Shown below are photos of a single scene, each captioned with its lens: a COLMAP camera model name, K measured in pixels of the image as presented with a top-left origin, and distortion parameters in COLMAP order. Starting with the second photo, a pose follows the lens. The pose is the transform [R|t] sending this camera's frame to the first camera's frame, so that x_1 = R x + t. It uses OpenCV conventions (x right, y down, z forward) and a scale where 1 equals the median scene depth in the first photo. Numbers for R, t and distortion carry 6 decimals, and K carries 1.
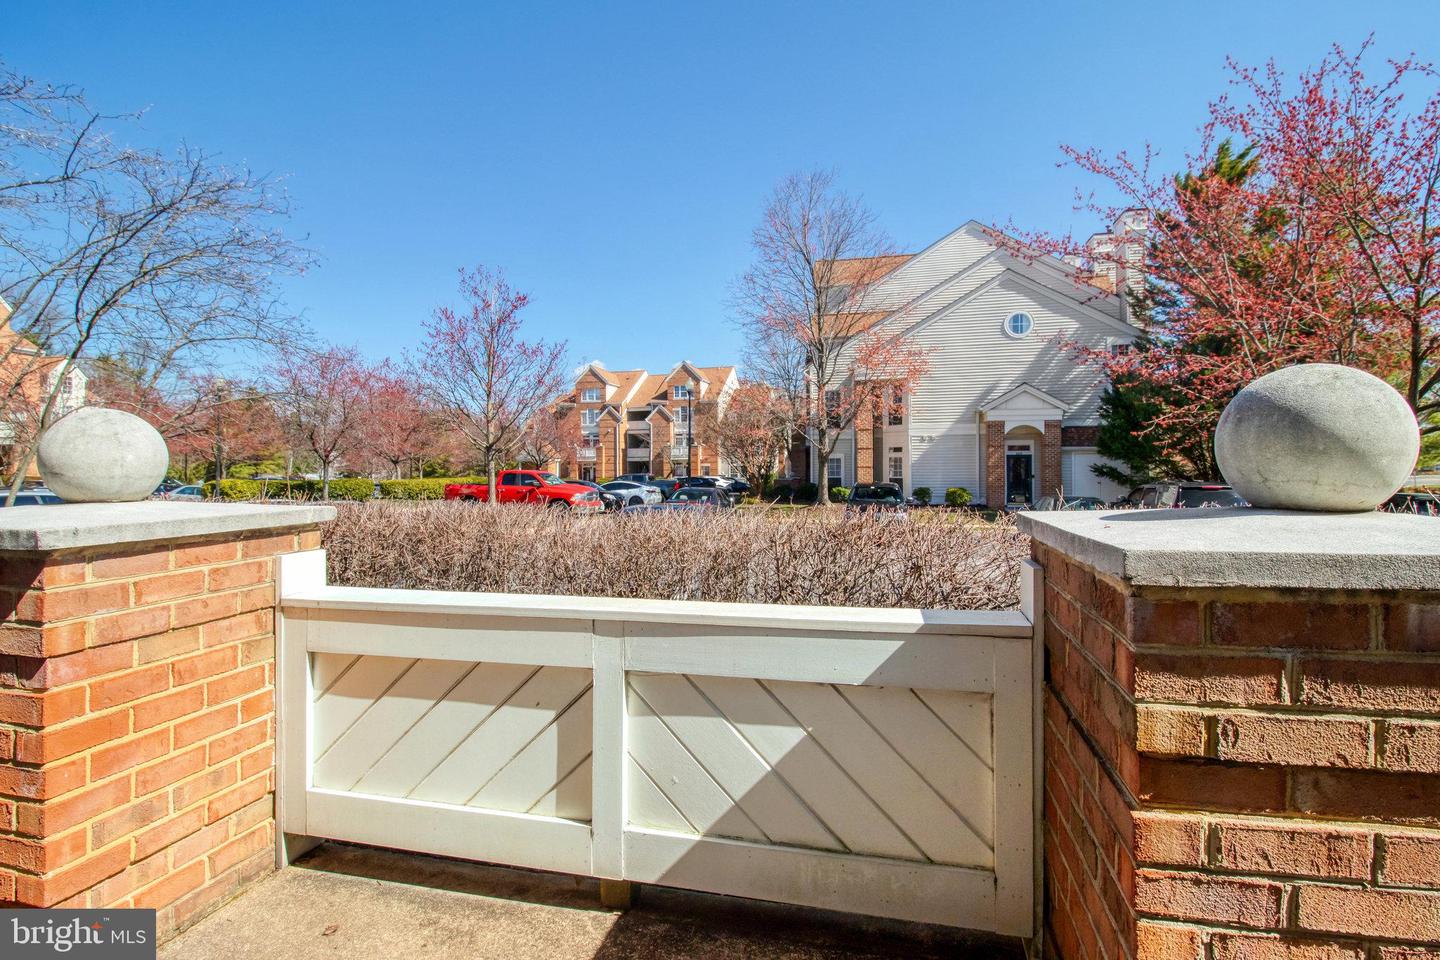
lens RADIAL K [[694.5, 0, 713.9], [0, 694.5, 469.3], [0, 0, 1]] dist [0.015229, -0.018413]
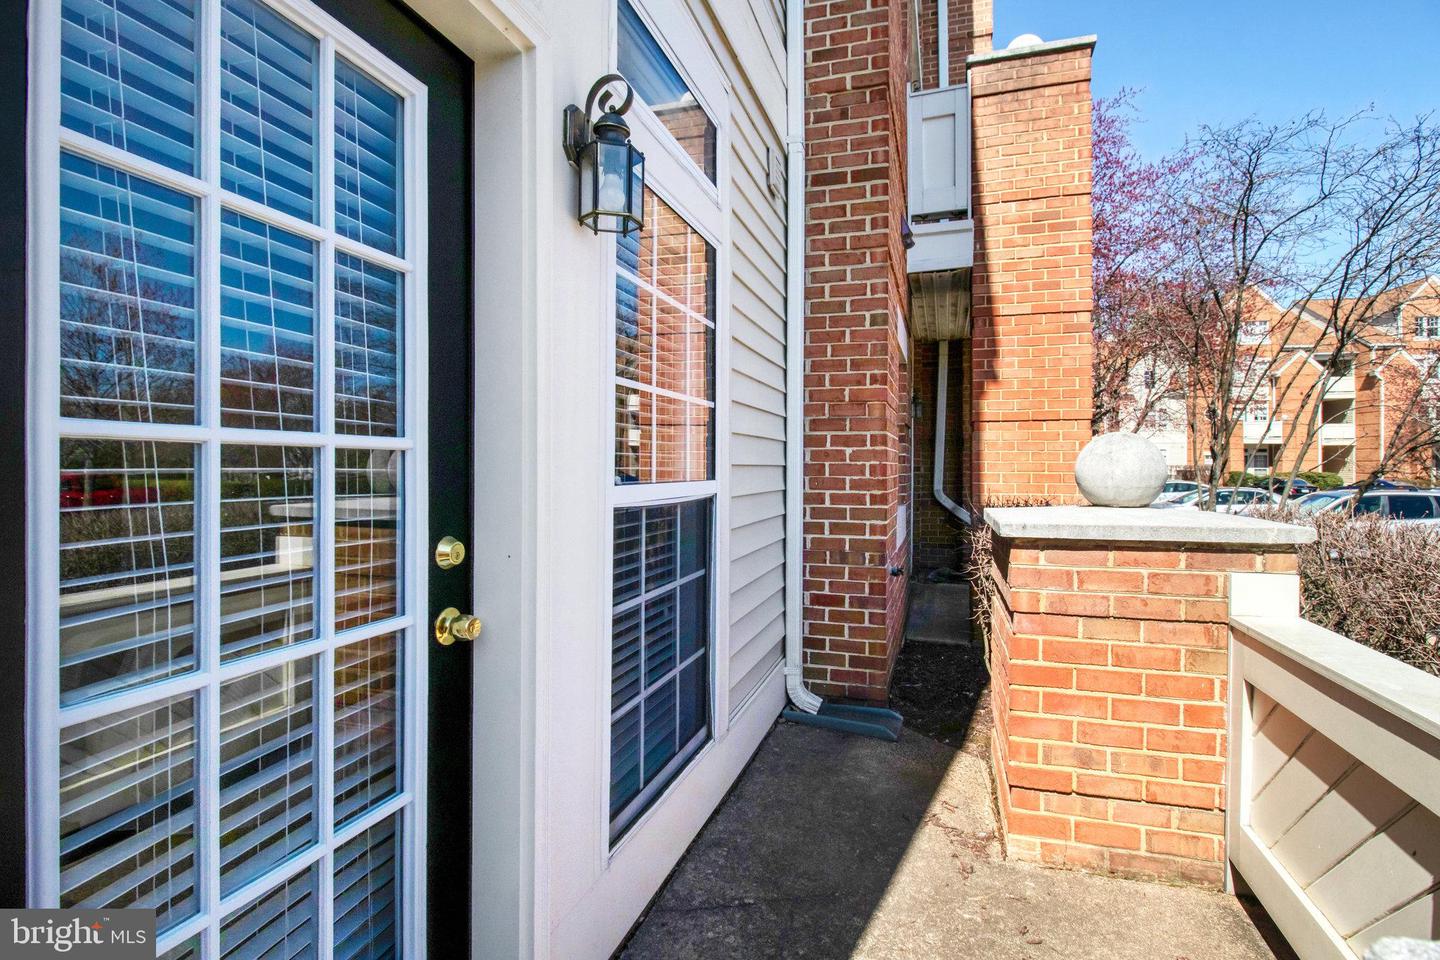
lens RADIAL K [[670.1, 0, 717.5], [0, 670.1, 459.1], [0, 0, 1]] dist [0.006634, -0.015939]
pose [[-0.041903, -0.011185, -0.999059, 0.383129], [-0.006508, 0.999919, -0.010922, -0.022593], [0.999100, 0.006044, -0.041972, 0.356349]]
